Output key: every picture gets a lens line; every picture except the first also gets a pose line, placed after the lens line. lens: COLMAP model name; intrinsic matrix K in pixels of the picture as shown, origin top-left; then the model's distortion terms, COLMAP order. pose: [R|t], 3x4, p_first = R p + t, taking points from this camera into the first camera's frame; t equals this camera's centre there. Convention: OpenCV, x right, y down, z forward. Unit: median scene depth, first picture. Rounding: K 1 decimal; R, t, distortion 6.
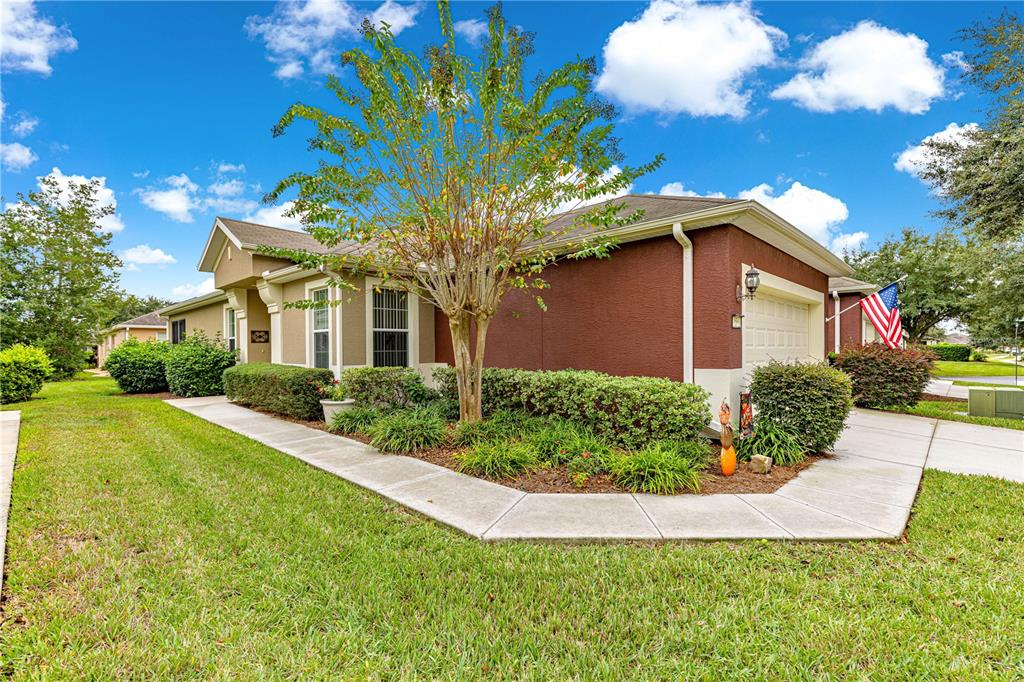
lens RADIAL K [[455.1, 0, 501.0], [0, 455.1, 353.1], [0, 0, 1]] dist [0.012545, -0.002205]
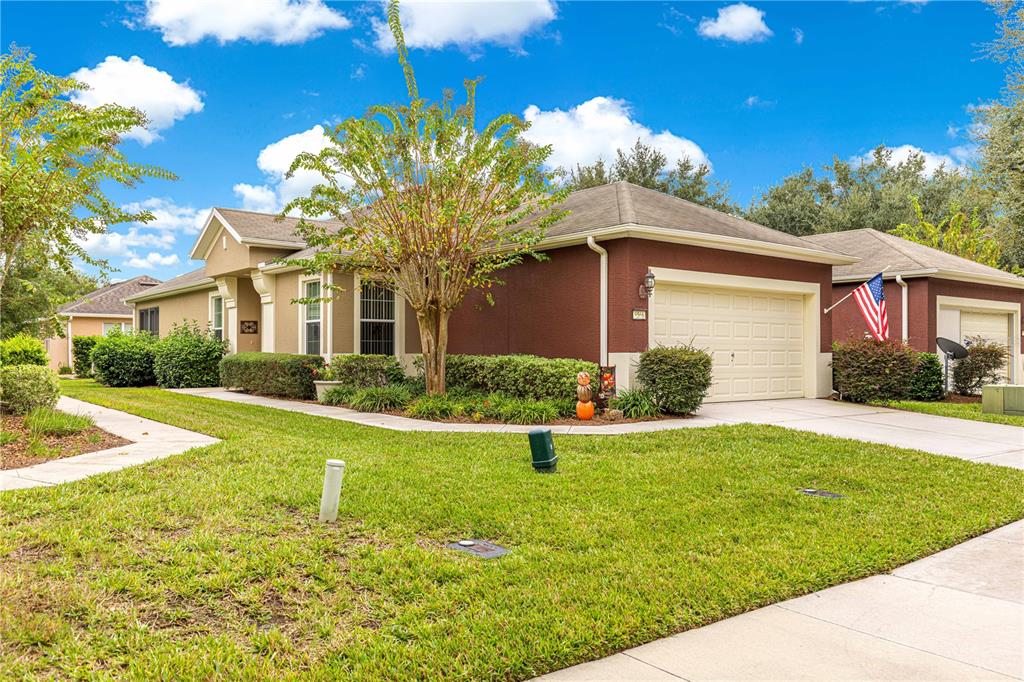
lens RADIAL K [[792.2, 0, 491.7], [0, 792.2, 339.2], [0, 0, 1]] dist [0.006237, 0.002624]
pose [[0.990780, 0.005489, -0.135372, 0.357960], [-0.009065, 0.999626, -0.025811, 0.049574], [0.135180, 0.026801, 0.990459, -1.033679]]
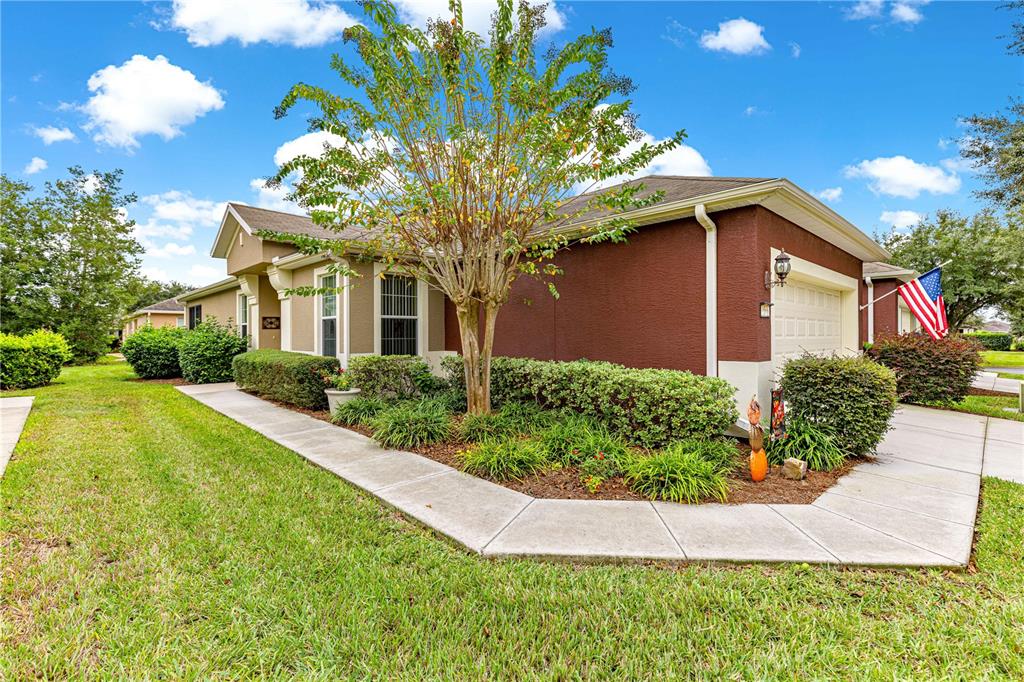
lens RADIAL K [[455.1, 0, 498.5], [0, 455.1, 335.7], [0, 0, 1]] dist [0.012545, -0.002205]
pose [[0.999224, 0.004448, -0.039142, 0.011439], [-0.004694, 0.999970, -0.006185, -0.008217], [0.039114, 0.006364, 0.999214, 0.046846]]
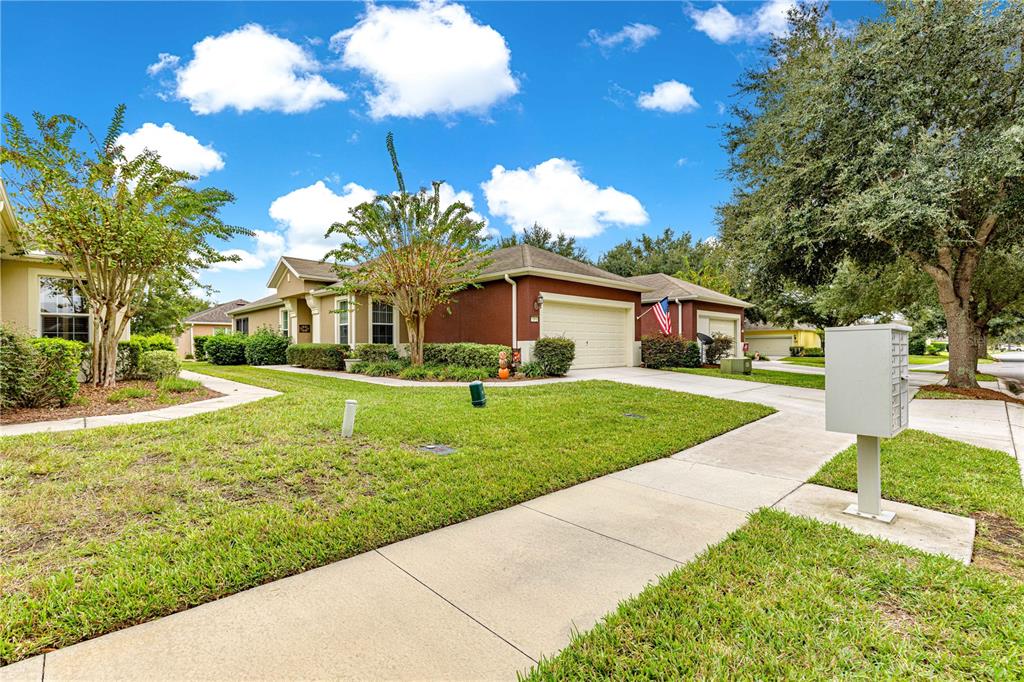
lens RADIAL K [[455.1, 0, 497.6], [0, 455.1, 342.7], [0, 0, 1]] dist [0.012545, -0.002205]
pose [[0.999257, 0.000726, -0.038526, 0.369794], [-0.001362, 0.999863, -0.016485, 0.069169], [0.038509, 0.016525, 0.999122, -1.016713]]
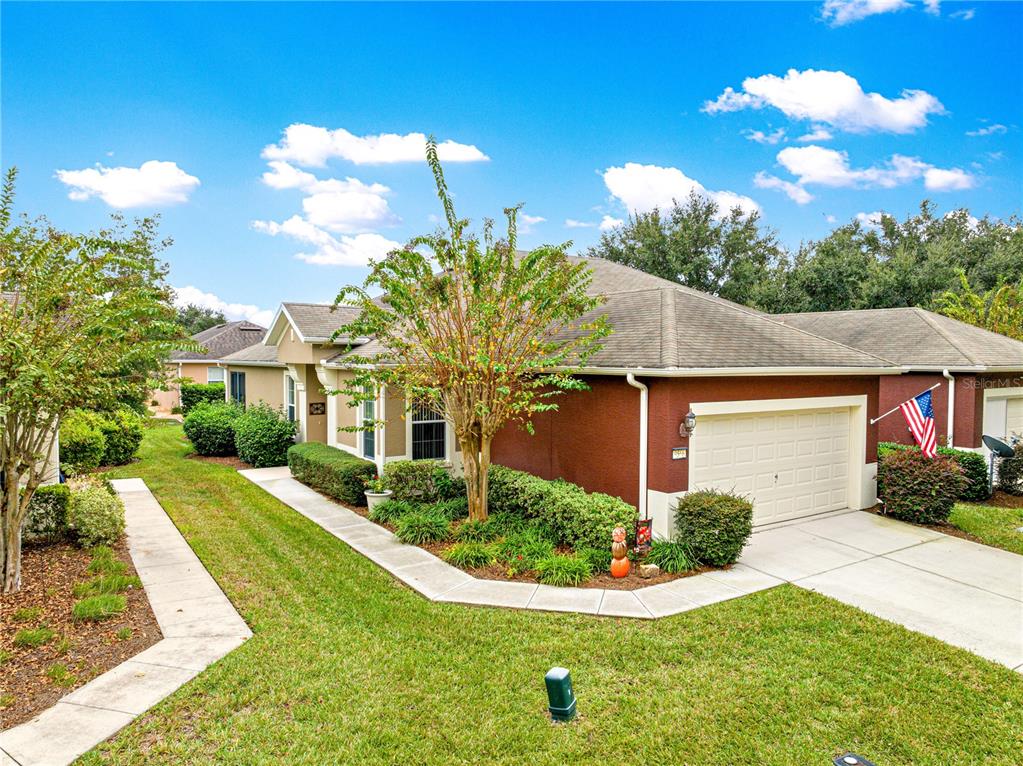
lens RADIAL K [[705.5, 0, 502.5], [0, 705.5, 376.4], [0, 0, 1]] dist [-0.038874, 0.007991]
pose [[0.976093, 0.015592, -0.216792, 0.400080], [-0.010809, 0.999672, 0.023233, -0.274799], [0.217083, -0.020334, 0.975941, -0.818824]]
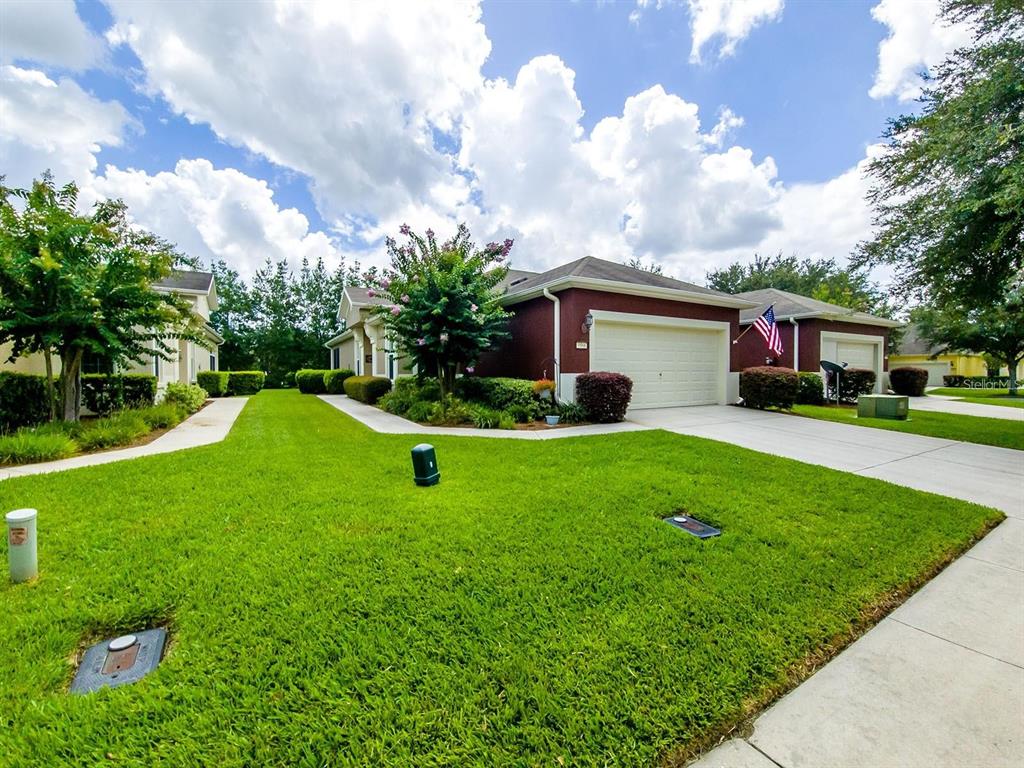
lens RADIAL K [[413.6, 0, 505.8], [0, 413.6, 375.6], [0, 0, 1]] dist [-0.002681, 0.000007]
pose [[0.963224, 0.005570, -0.268643, 0.572063], [-0.005130, 0.999984, 0.002343, 0.034947], [0.268651, -0.000879, 0.963237, -0.467682]]
